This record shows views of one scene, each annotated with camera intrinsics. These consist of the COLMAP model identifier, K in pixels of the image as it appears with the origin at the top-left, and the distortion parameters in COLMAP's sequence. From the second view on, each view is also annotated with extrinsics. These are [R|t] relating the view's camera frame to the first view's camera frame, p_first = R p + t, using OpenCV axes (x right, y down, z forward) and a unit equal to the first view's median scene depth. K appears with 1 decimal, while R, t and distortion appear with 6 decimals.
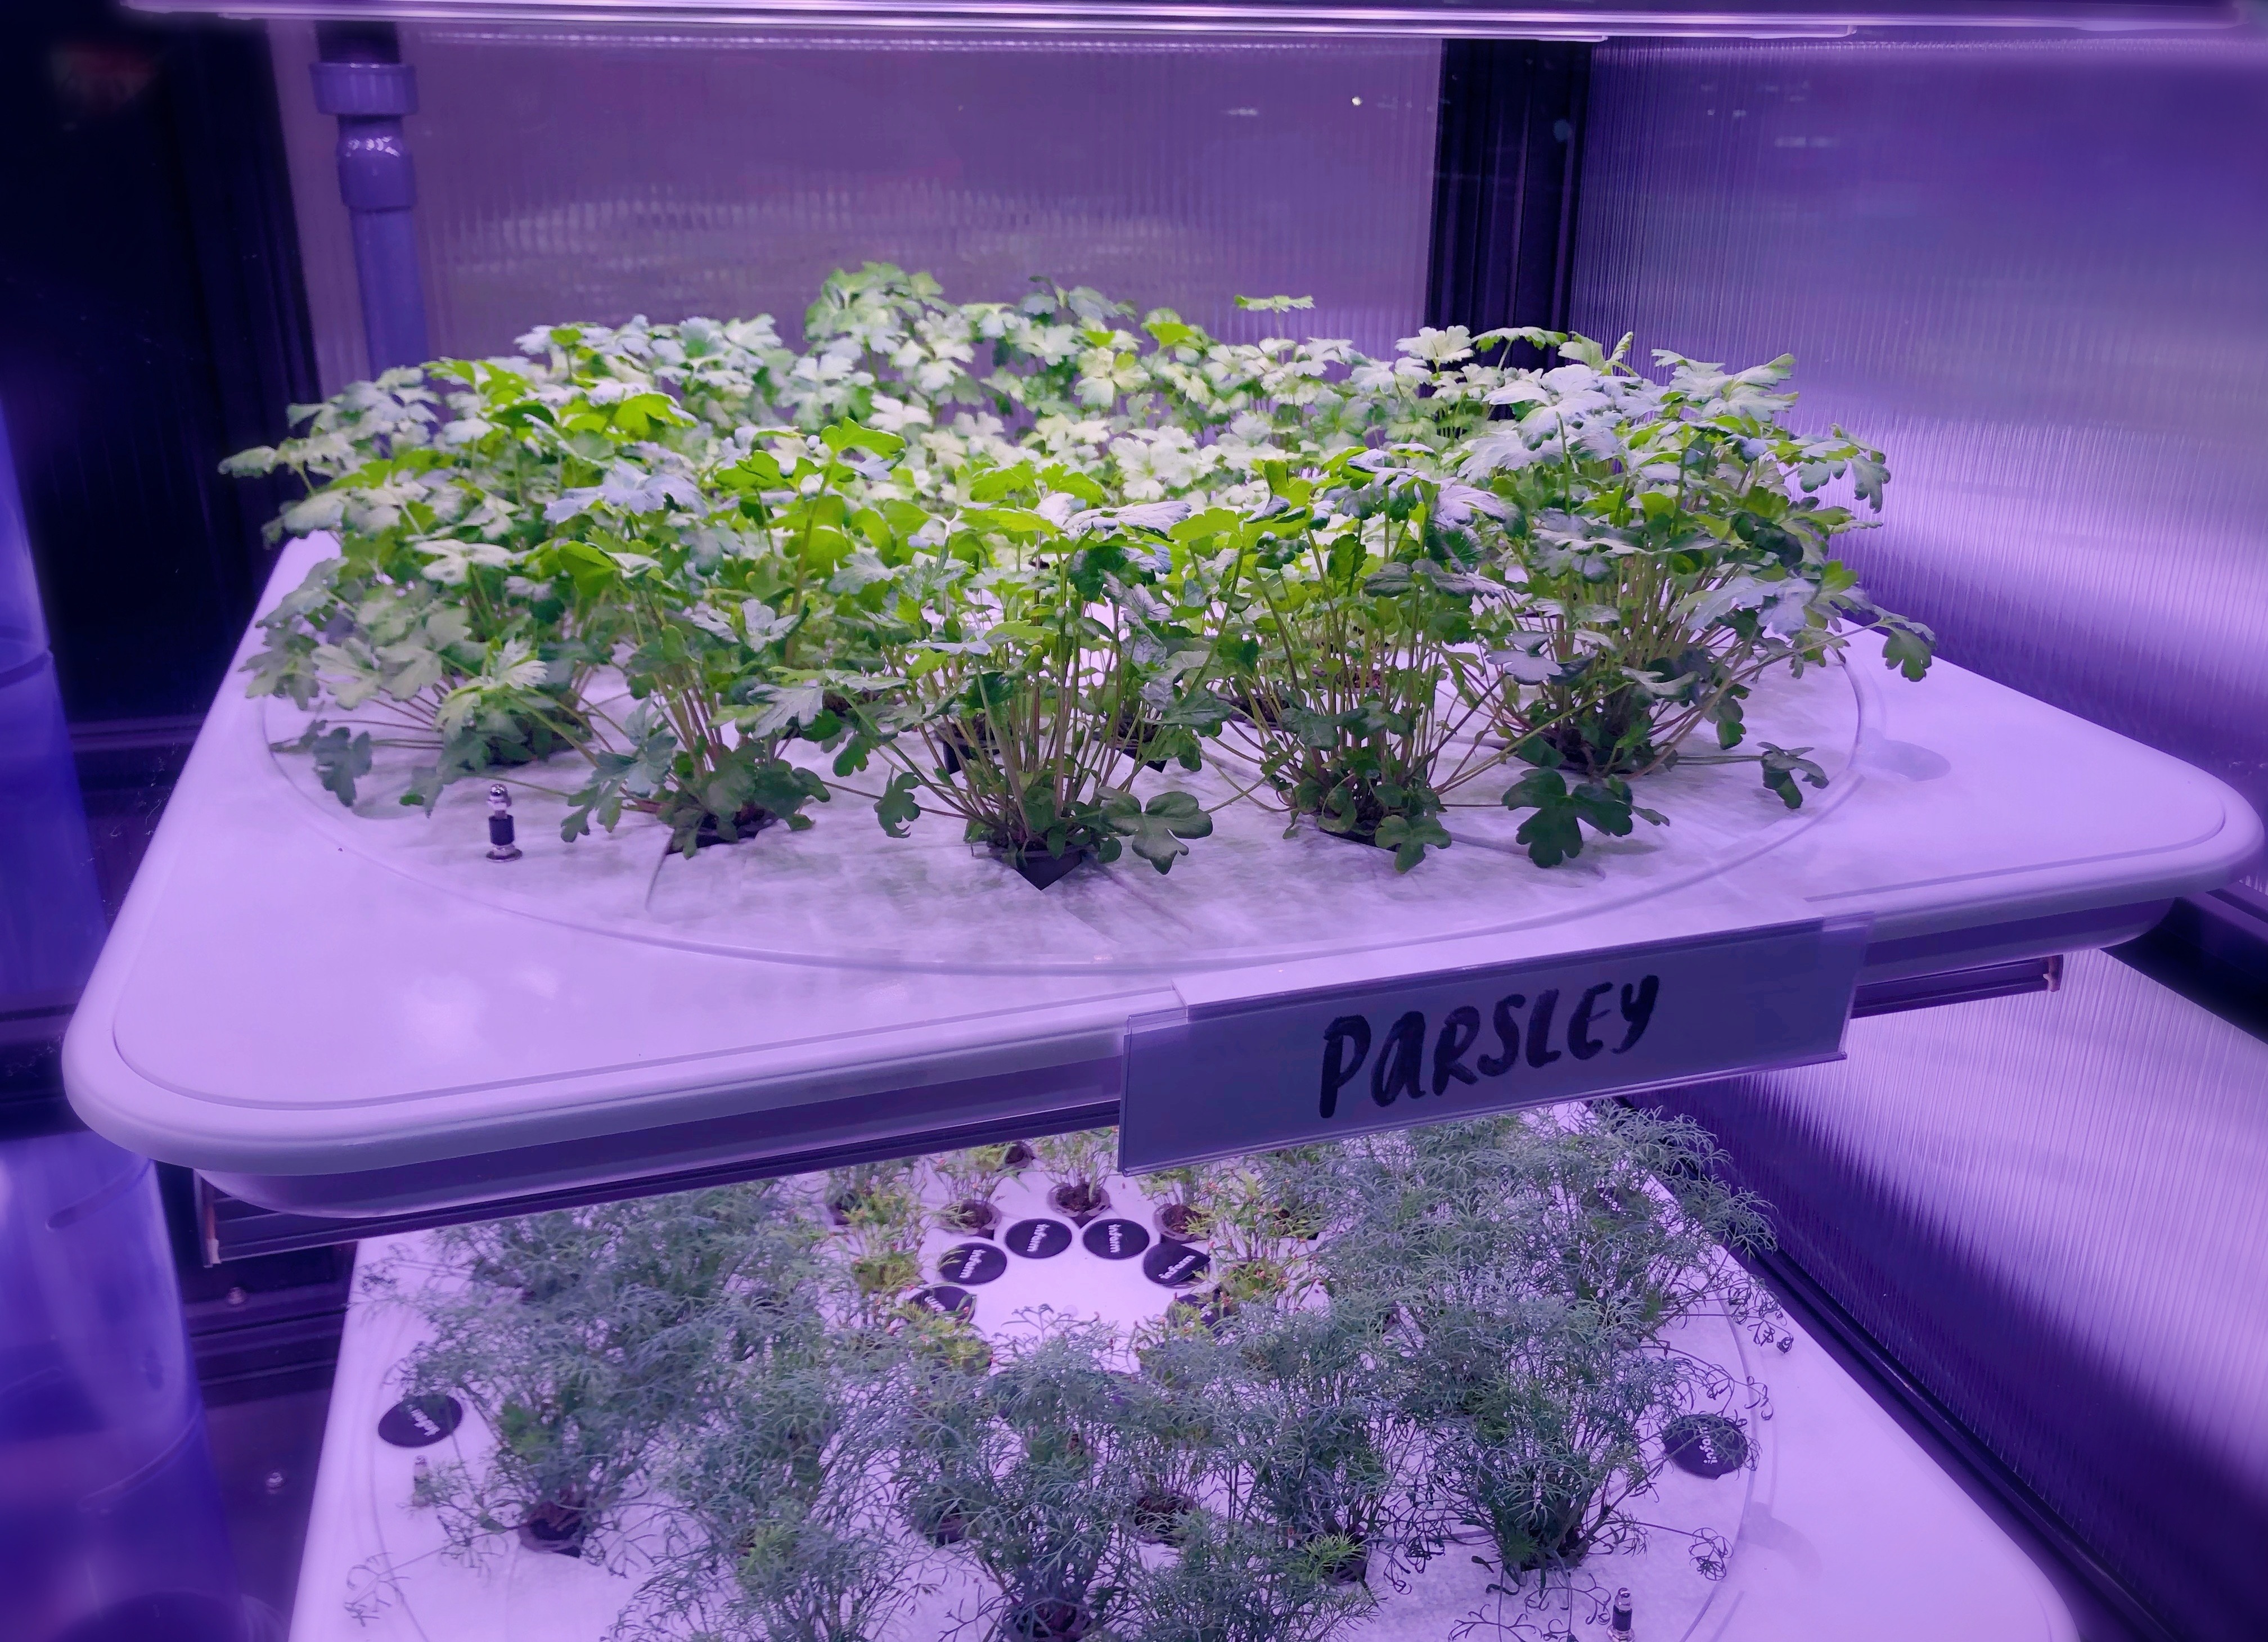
lens RADIAL K [[1916.4, 0, 1140.0], [0, 1916.4, 810.9], [0, 0, 1]] dist [0.059664, 0.002943]
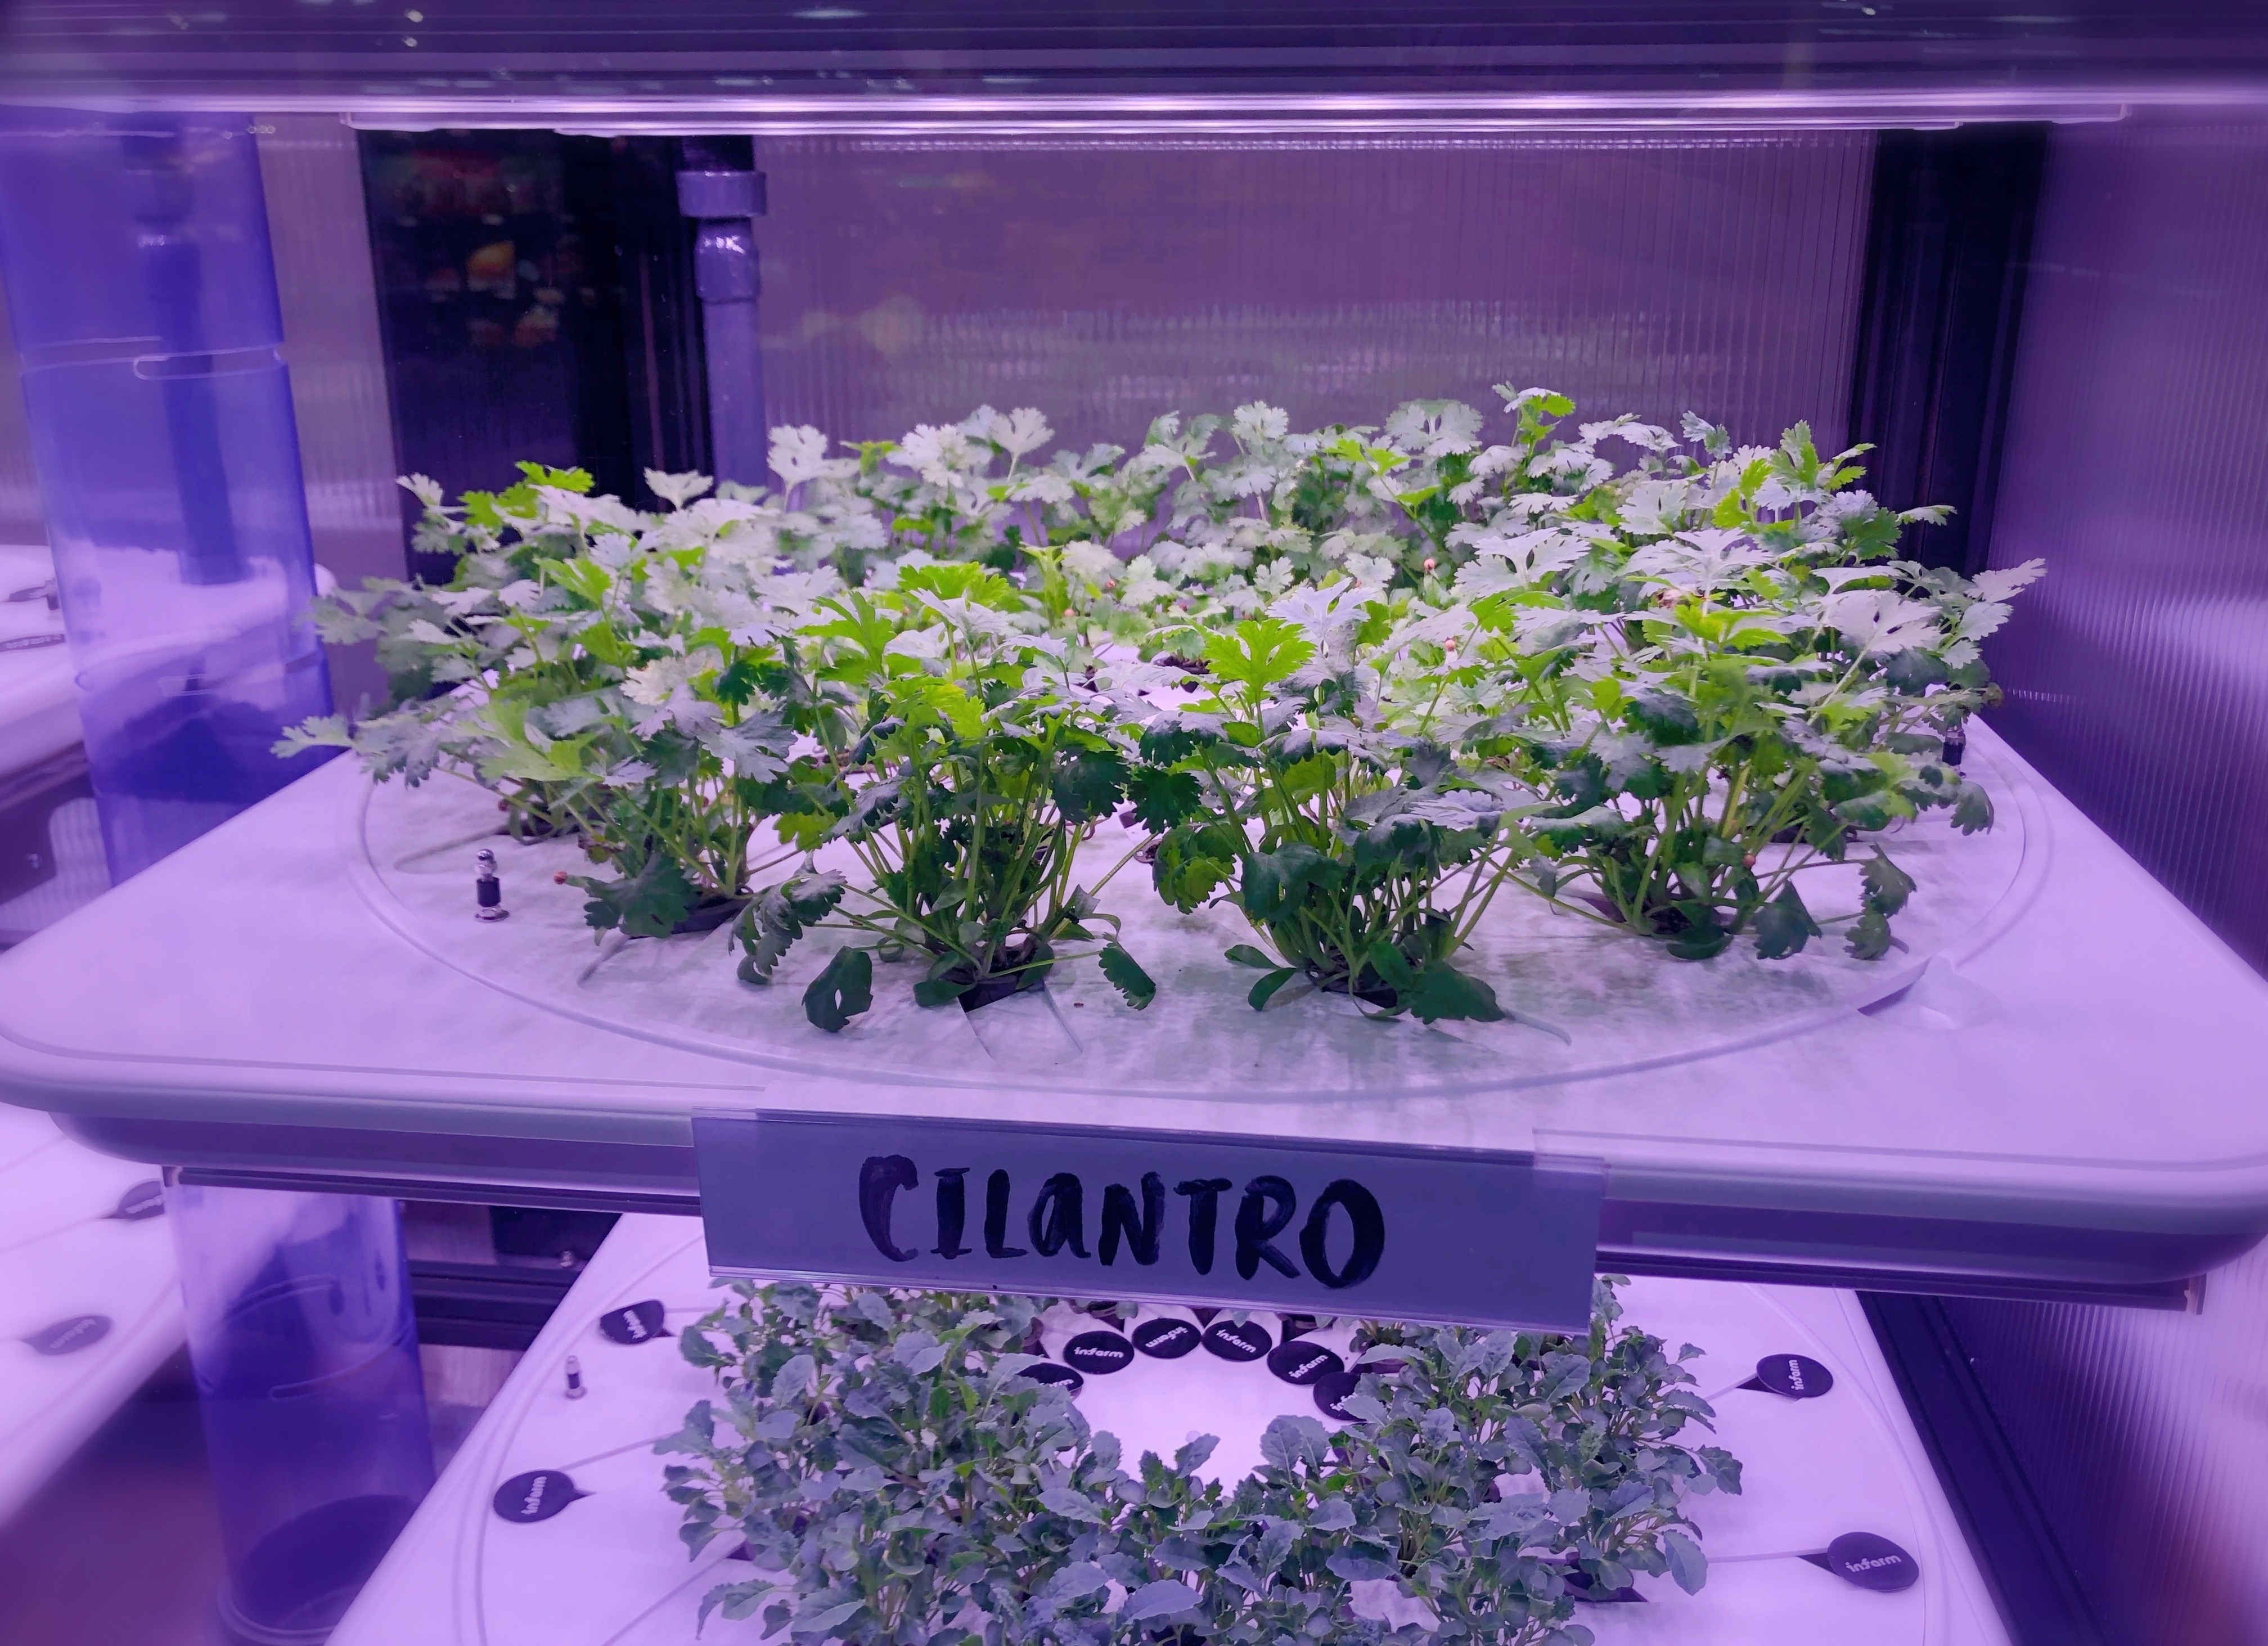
lens RADIAL K [[1916.7, 0, 1135.9], [0, 1916.7, 831.2], [0, 0, 1]] dist [0.059664, 0.002943]
pose [[0.912055, 0.122745, -0.391267, 0.307448], [-0.134455, 0.990916, -0.002558, -0.034310], [0.387399, 0.054941, 0.920273, 0.082472]]
